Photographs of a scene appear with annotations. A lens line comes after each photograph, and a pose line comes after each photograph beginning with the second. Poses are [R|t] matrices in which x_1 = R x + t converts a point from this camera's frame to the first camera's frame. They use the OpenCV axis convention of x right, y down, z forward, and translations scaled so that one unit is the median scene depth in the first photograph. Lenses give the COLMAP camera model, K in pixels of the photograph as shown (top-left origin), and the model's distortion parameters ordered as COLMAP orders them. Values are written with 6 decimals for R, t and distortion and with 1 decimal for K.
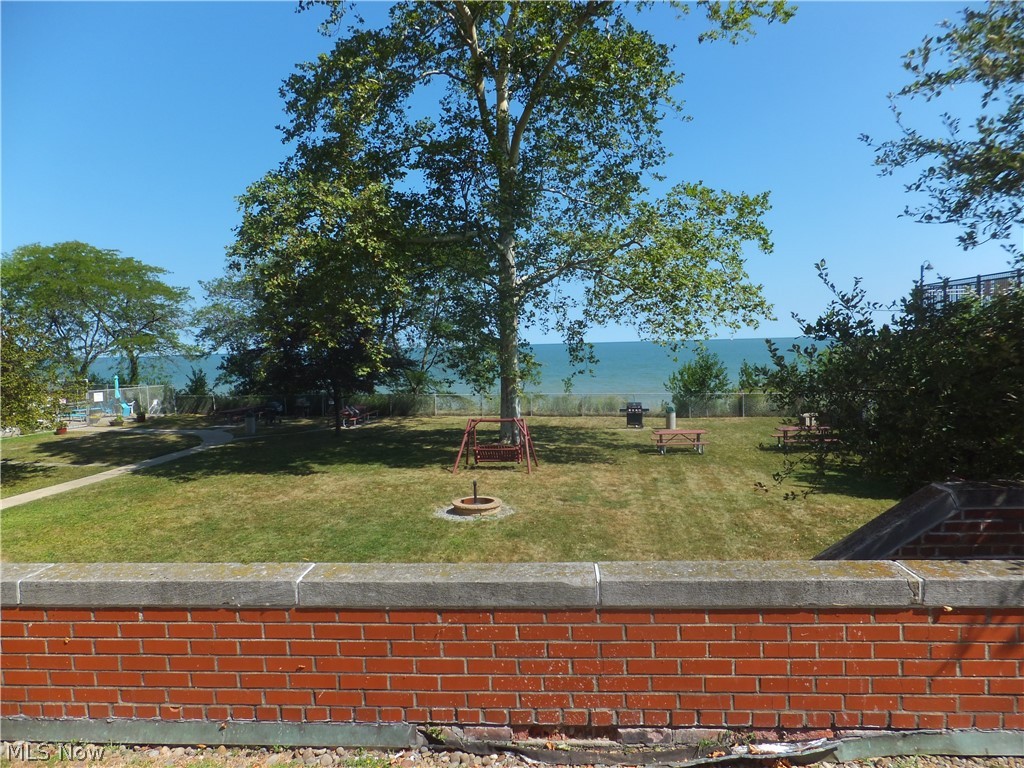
lens RADIAL K [[706.6, 0, 512.8], [0, 706.6, 331.4], [0, 0, 1]] dist [-0.040281, 0.047296]
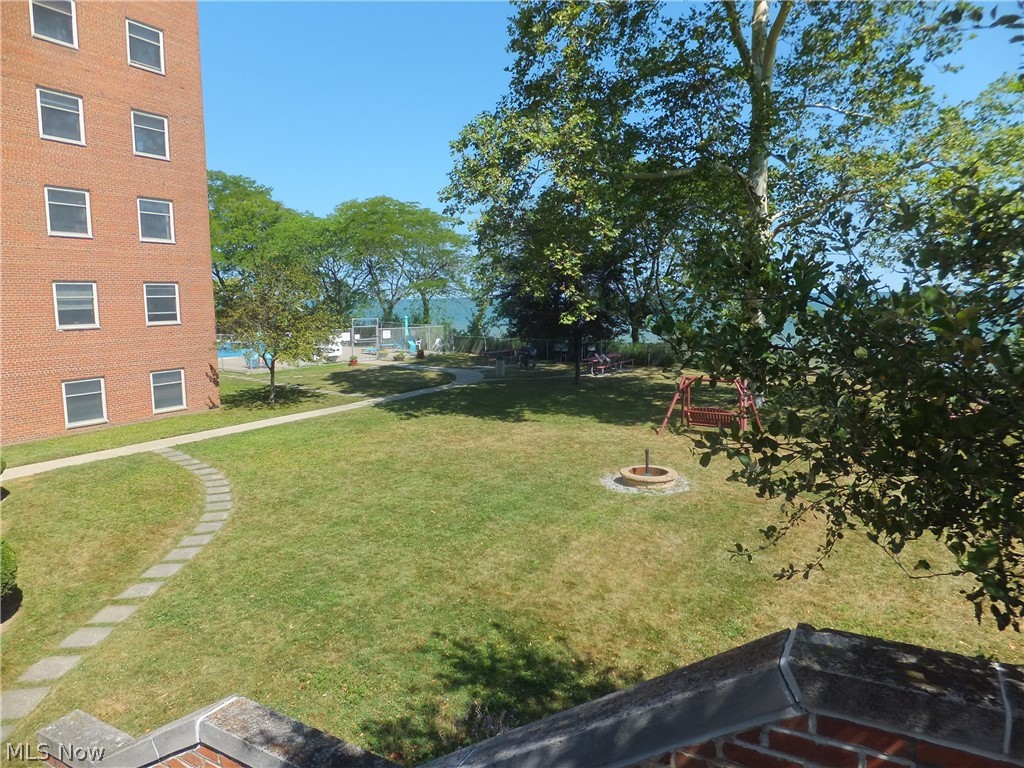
lens RADIAL K [[706.6, 0, 512.8], [0, 706.6, 331.4], [0, 0, 1]] dist [-0.040281, 0.047296]
pose [[0.892343, 0.037606, -0.449788, 0.118885], [-0.002047, 0.996850, 0.079284, -0.001774], [0.451352, -0.069828, 0.889609, 0.099702]]
